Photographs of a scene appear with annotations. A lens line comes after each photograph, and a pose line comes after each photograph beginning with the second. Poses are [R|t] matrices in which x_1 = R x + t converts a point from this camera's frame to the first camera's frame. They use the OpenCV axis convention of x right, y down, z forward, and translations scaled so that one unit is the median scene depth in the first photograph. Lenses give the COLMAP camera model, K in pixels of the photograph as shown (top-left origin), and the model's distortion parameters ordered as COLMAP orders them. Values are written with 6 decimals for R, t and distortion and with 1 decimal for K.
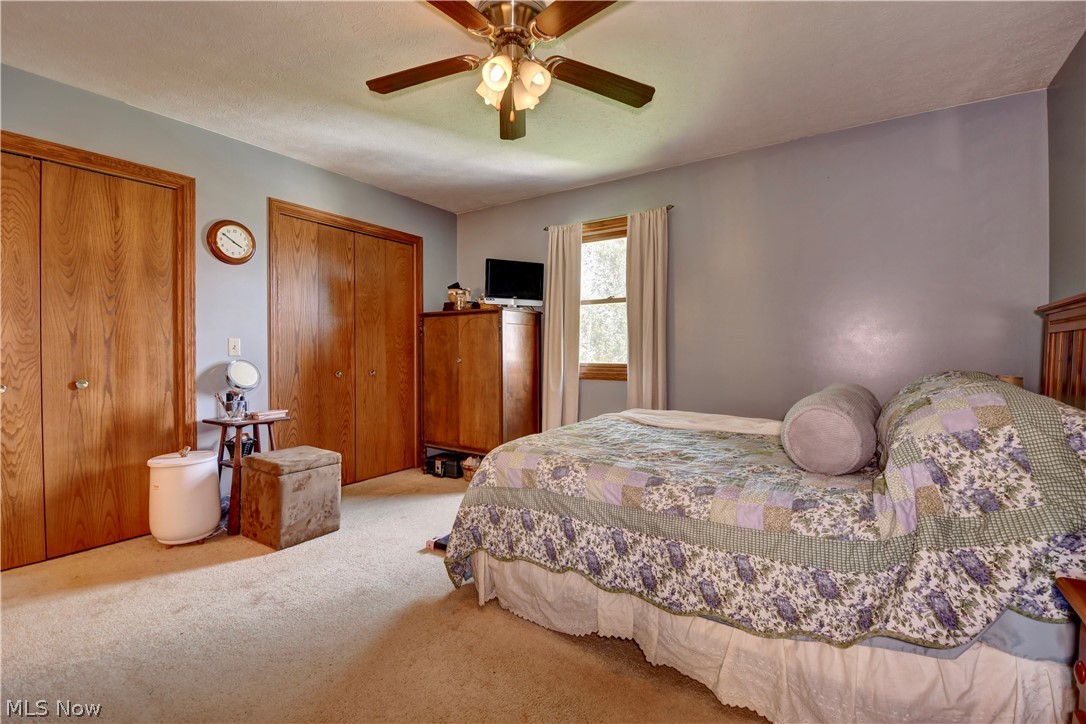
lens RADIAL K [[476.8, 0, 541.6], [0, 476.8, 350.1], [0, 0, 1]] dist [0.000091, -0.001013]
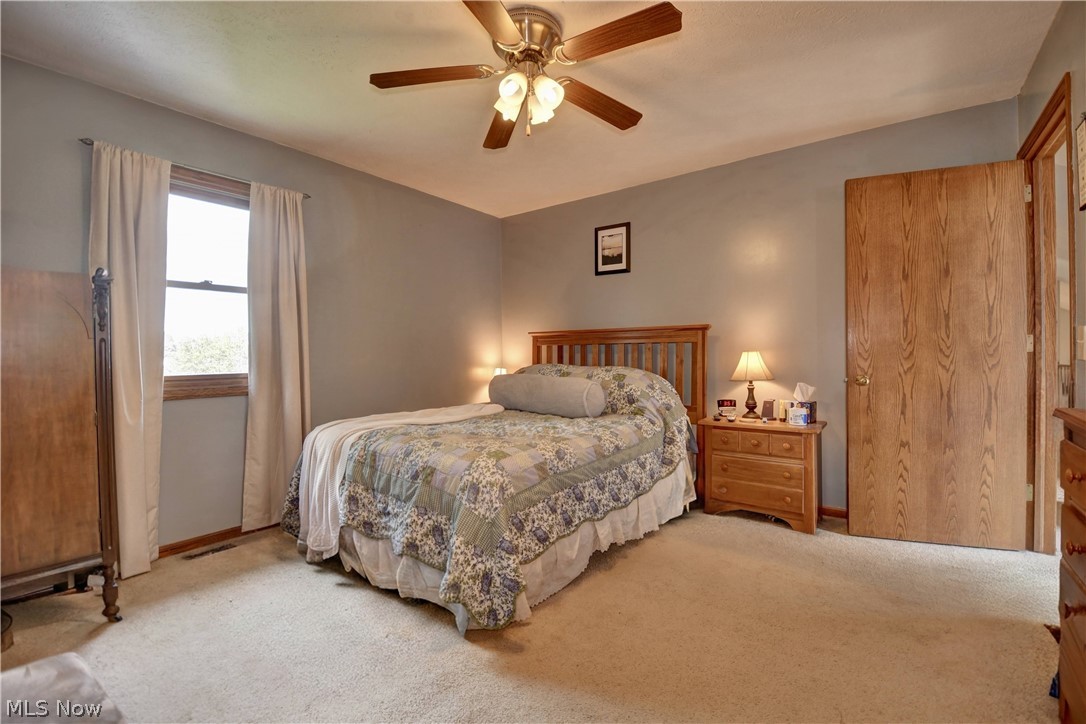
lens RADIAL K [[476.8, 0, 541.6], [0, 476.8, 350.1], [0, 0, 1]] dist [0.000091, -0.001013]
pose [[0.041347, 0.006195, 0.999126, -0.582609], [0.007915, 0.999947, -0.006528, -0.000080], [-0.999113, 0.008178, 0.041296, 0.494869]]
